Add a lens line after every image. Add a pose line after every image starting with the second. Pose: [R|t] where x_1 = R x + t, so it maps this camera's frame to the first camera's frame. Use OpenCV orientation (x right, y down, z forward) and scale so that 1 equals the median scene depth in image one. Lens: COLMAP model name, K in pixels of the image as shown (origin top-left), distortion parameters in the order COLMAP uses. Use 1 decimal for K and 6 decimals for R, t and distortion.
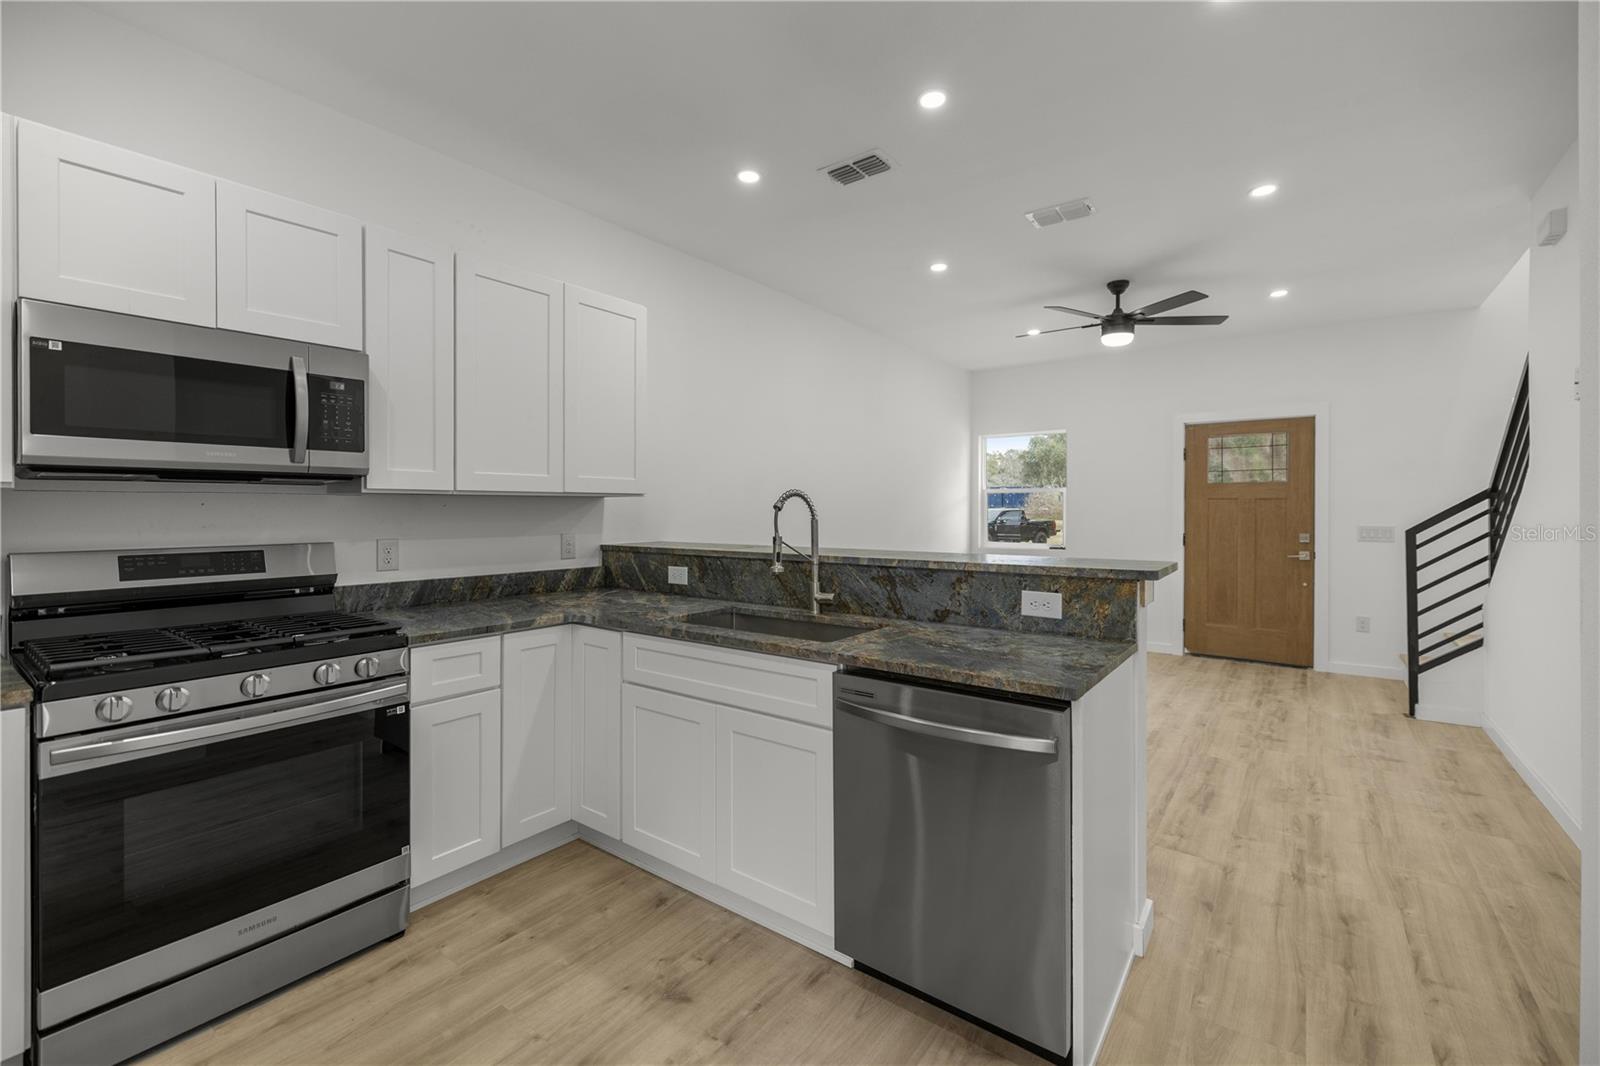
lens RADIAL K [[673.5, 0, 772.2], [0, 673.5, 501.0], [0, 0, 1]] dist [-0.023242, 0.000267]
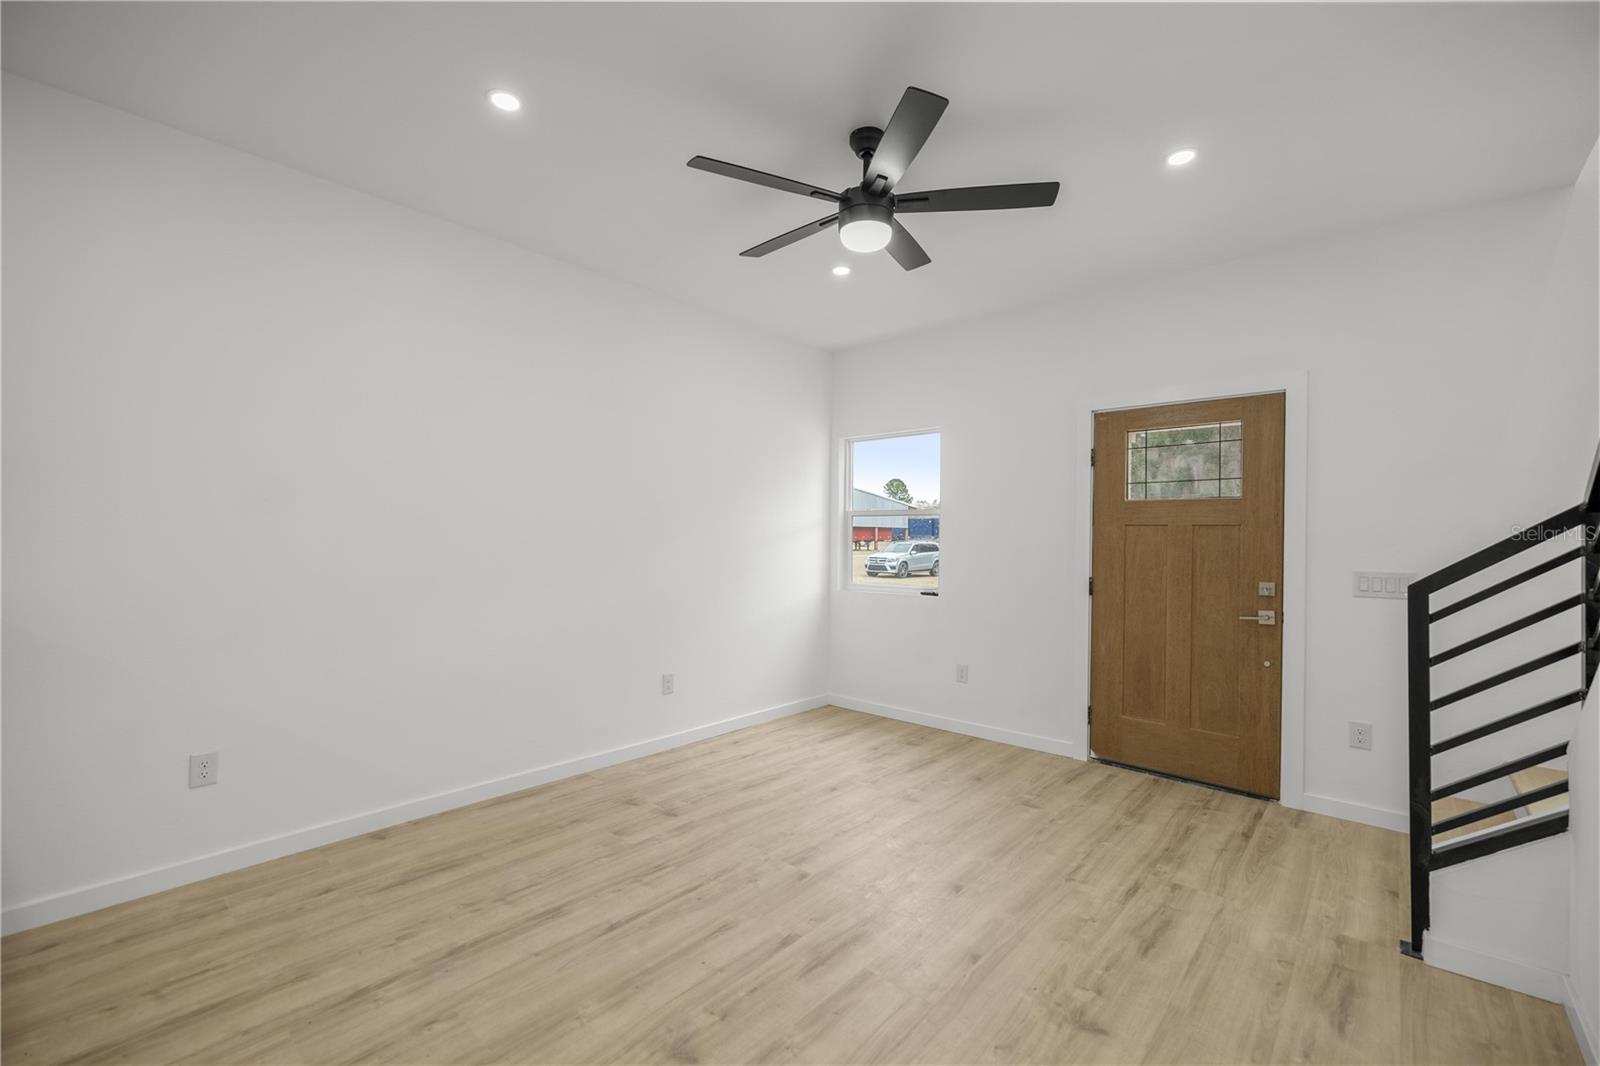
lens RADIAL K [[676.8, 0, 800.0], [0, 676.8, 533.0], [0, 0, 1]] dist [0.010768, -0.005558]
pose [[0.998856, 0.006472, -0.047377, 0.519855], [-0.006150, 0.999957, 0.006936, 0.002781], [0.047420, -0.006637, 0.998853, 0.454430]]
